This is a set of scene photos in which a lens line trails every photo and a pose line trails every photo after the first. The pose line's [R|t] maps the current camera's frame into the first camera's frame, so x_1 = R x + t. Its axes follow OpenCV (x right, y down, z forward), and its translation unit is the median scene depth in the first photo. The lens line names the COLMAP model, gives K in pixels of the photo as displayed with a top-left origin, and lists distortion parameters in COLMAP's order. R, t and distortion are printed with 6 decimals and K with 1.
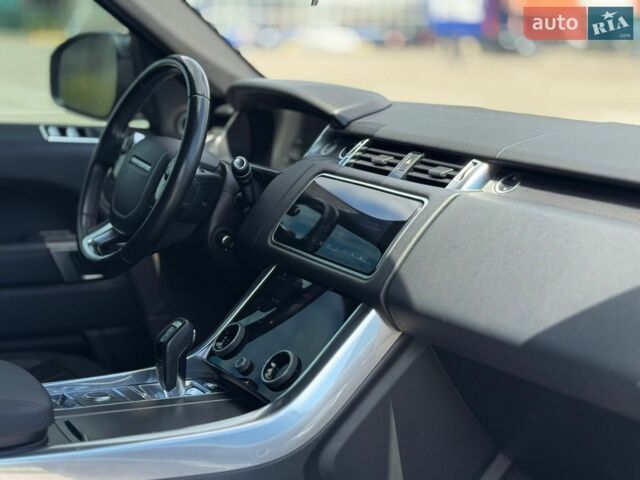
lens RADIAL K [[1114.9, 0, 320.0], [0, 1114.9, 240.0], [0, 0, 1]] dist [0.138281, -0.047277]
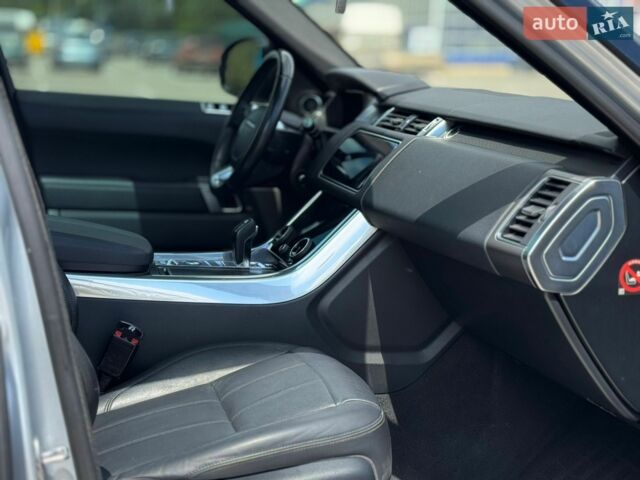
lens RADIAL K [[1114.9, 0, 320.0], [0, 1114.9, 240.0], [0, 0, 1]] dist [0.138281, -0.047277]
pose [[0.969021, 0.054277, -0.240941, 0.316565], [-0.060397, 0.998011, -0.018081, 0.114247], [0.239480, 0.032073, 0.970371, -0.424572]]
